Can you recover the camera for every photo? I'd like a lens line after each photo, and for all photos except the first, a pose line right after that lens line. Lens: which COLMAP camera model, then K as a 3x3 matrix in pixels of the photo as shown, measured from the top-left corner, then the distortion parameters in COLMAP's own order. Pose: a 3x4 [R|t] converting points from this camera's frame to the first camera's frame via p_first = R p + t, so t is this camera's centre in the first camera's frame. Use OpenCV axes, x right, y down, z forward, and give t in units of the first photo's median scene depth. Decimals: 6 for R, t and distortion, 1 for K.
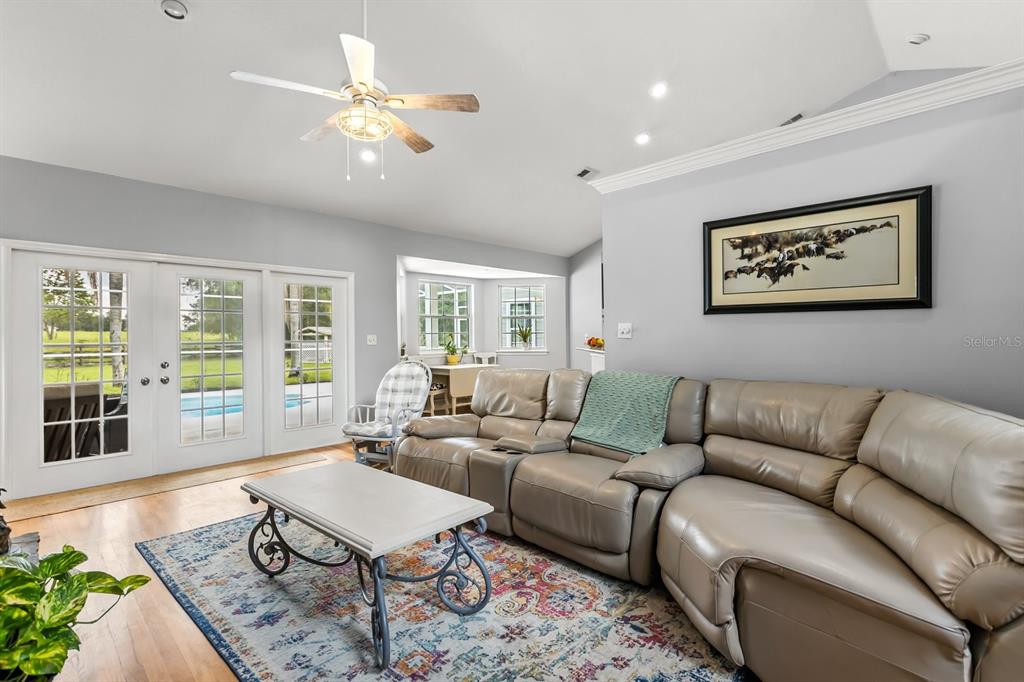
lens RADIAL K [[475.5, 0, 512.0], [0, 475.5, 341.0], [0, 0, 1]] dist [0.002794, 0.000445]
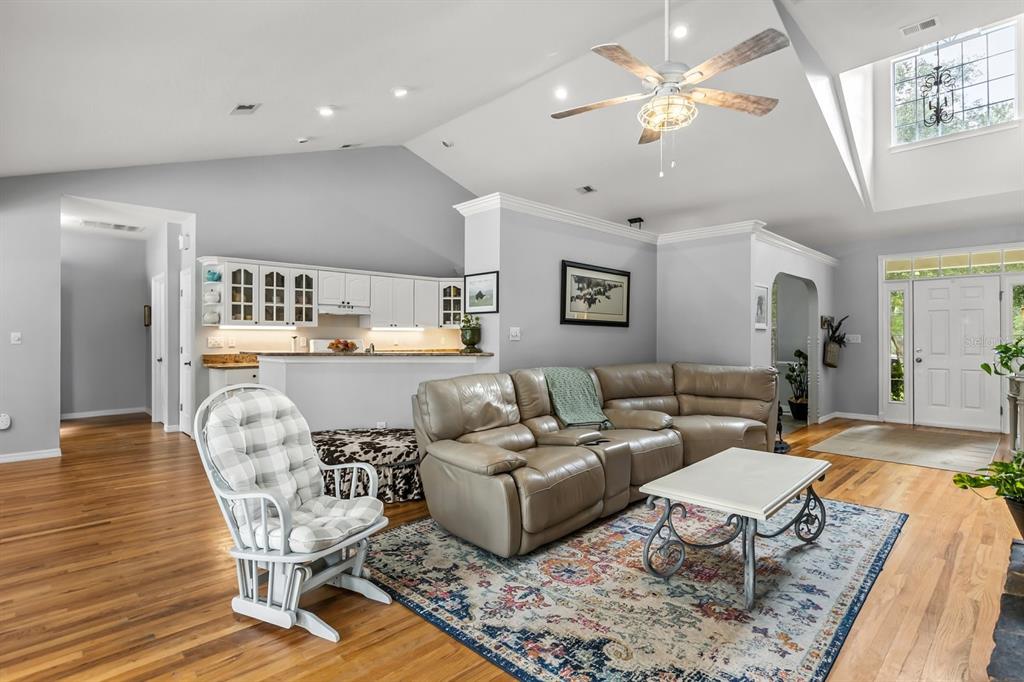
lens RADIAL K [[526.1, 0, 512.0], [0, 526.1, 341.0], [0, 0, 1]] dist [-0.001570, -0.000394]
pose [[0.020180, 0.001579, 0.999795, -1.193606], [0.006995, 0.999974, -0.001721, -0.003179], [-0.999772, 0.007028, 0.020168, 1.131523]]
